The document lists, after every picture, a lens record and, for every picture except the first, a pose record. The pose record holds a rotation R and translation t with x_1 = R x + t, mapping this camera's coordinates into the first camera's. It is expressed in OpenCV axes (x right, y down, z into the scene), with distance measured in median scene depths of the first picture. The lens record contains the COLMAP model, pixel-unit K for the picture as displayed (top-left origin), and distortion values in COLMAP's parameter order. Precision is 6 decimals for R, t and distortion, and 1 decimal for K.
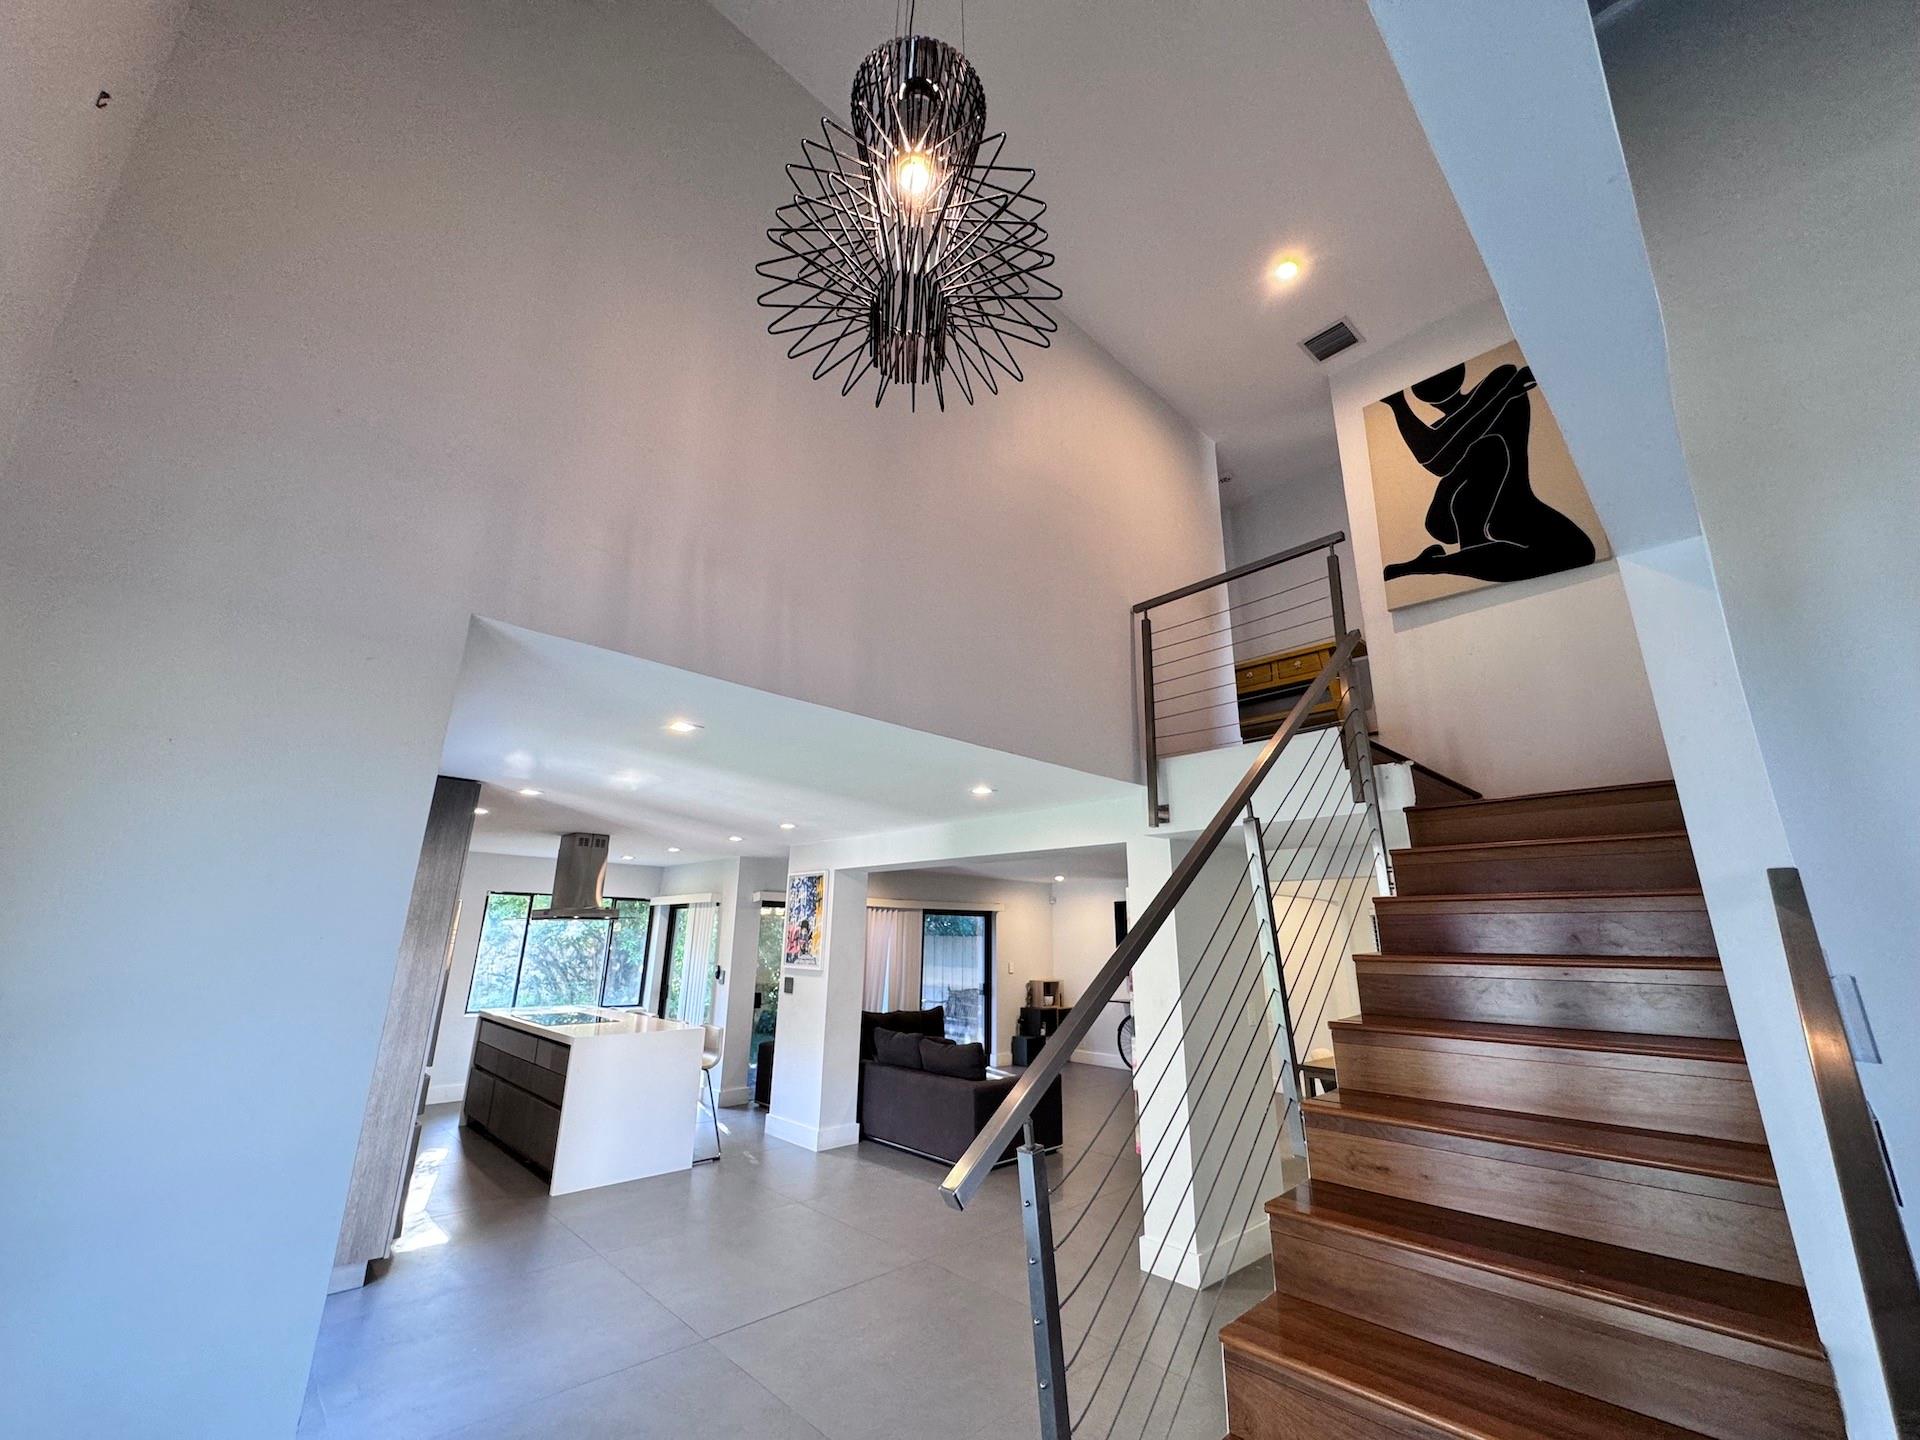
lens RADIAL K [[765.8, 0, 960.3], [0, 765.8, 712.9], [0, 0, 1]] dist [-0.001023, -0.000399]
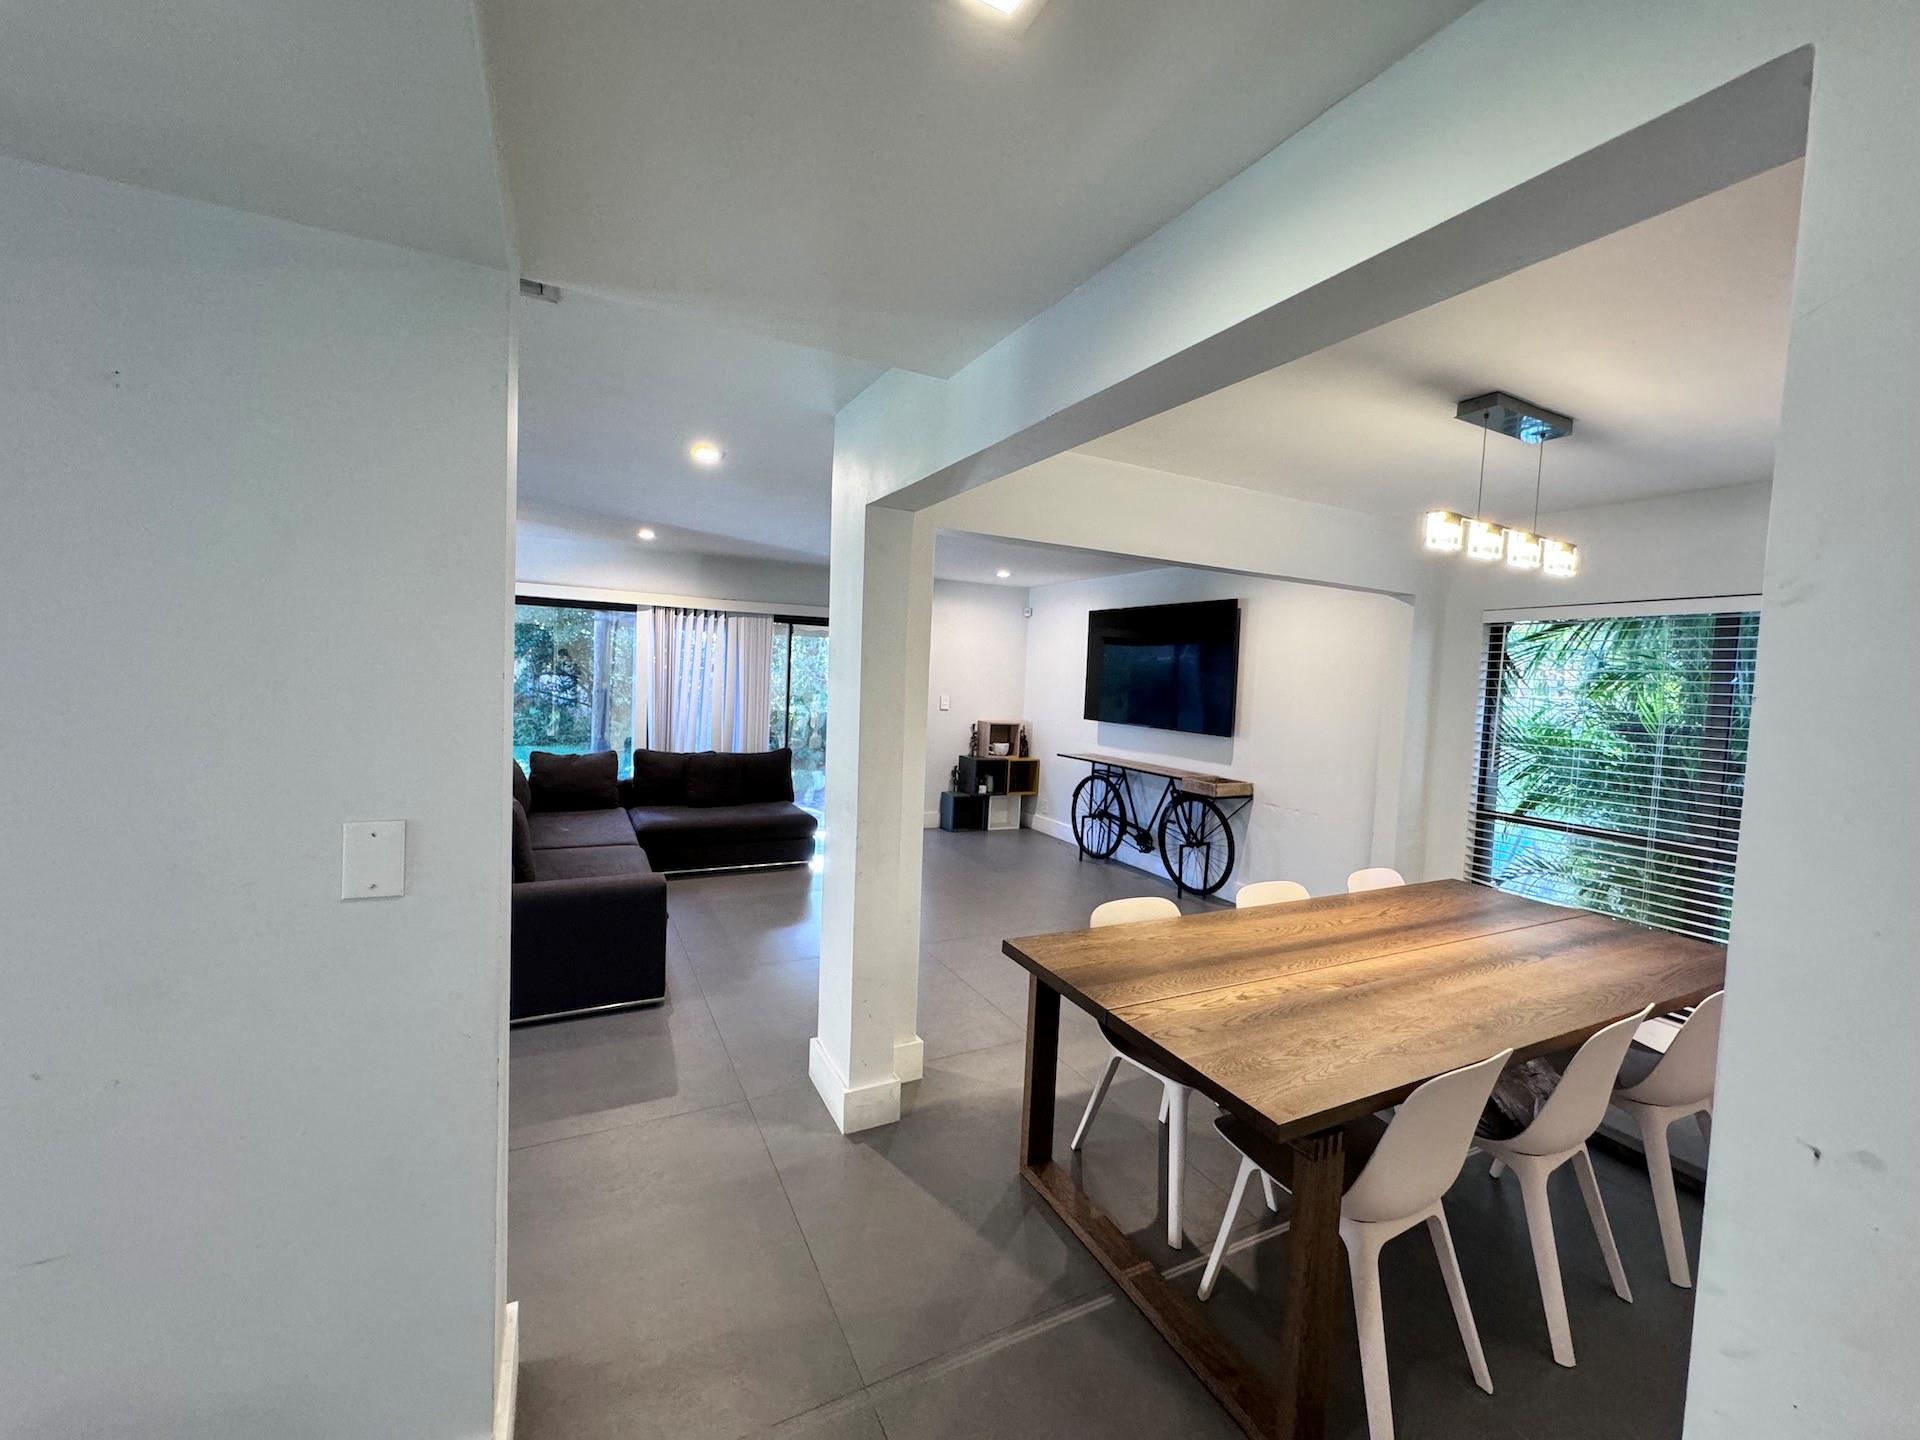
lens RADIAL K [[765.8, 0, 960.3], [0, 765.8, 712.9], [0, 0, 1]] dist [-0.001023, -0.000399]
pose [[0.958260, 0.041657, -0.282848, 0.297929], [0.052996, 0.946301, 0.318913, 0.124966], [0.280945, -0.320591, 0.904595, 0.385254]]
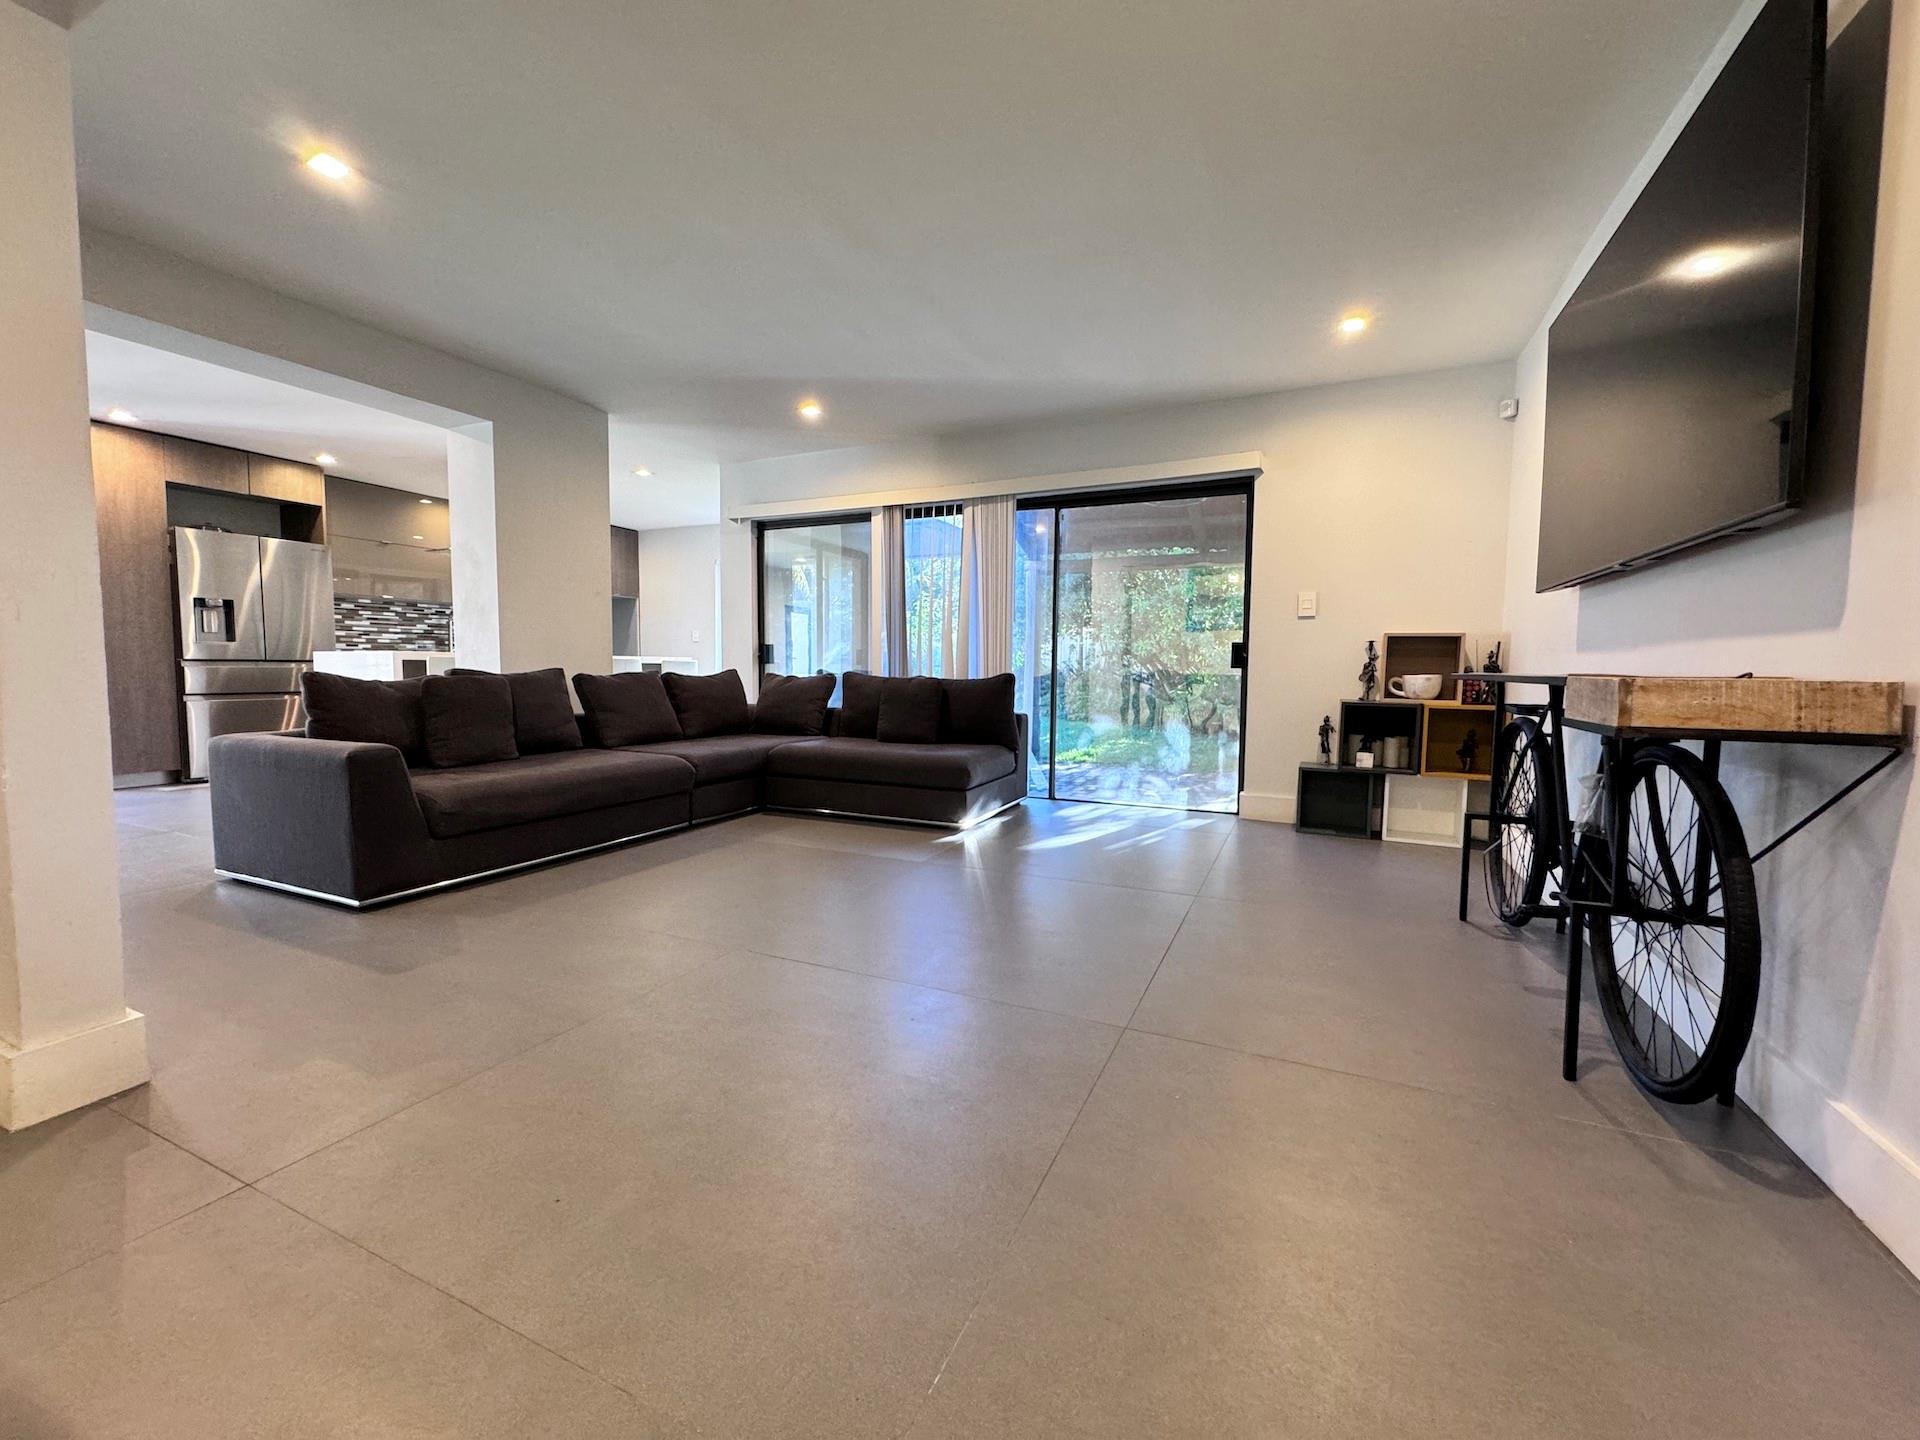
lens RADIAL K [[765.8, 0, 960.3], [0, 765.8, 712.9], [0, 0, 1]] dist [-0.001023, -0.000399]
pose [[0.363387, 0.042192, -0.930682, 0.399136], [0.266079, 0.952664, 0.147080, 0.296669], [0.892834, -0.301082, 0.334959, 0.729686]]
